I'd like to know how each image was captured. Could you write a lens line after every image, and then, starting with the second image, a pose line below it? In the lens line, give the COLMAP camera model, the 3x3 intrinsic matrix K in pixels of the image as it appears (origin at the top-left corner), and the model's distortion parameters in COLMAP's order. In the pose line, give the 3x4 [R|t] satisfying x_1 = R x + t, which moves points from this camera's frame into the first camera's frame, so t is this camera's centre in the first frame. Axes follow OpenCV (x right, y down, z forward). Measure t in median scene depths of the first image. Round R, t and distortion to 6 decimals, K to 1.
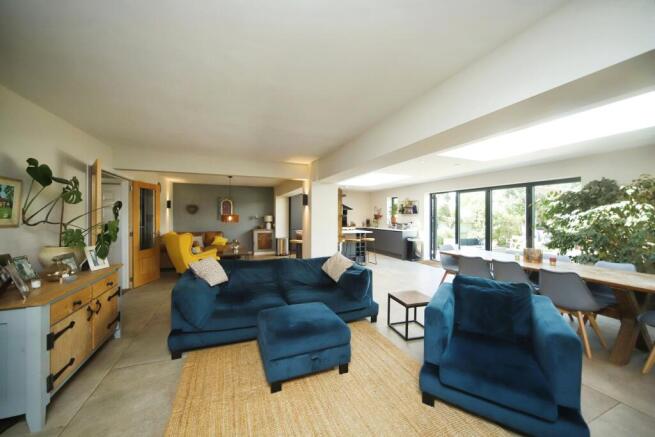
lens RADIAL K [[241.9, 0, 327.7], [0, 241.9, 217.4], [0, 0, 1]] dist [-0.000653, -0.000040]
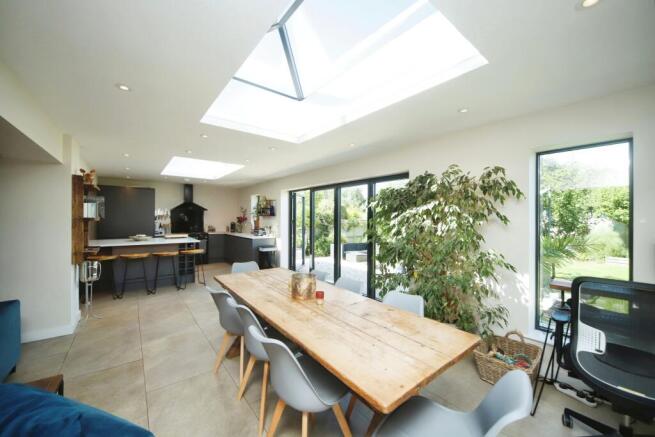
lens RADIAL K [[252.5, 0, 325.5], [0, 252.5, 218.4], [0, 0, 1]] dist [-0.000610, -0.000011]
pose [[0.964261, 0.001261, 0.264952, 0.351245], [-0.000530, 0.999996, -0.002831, -0.006143], [-0.264954, 0.002589, 0.964258, 0.171471]]
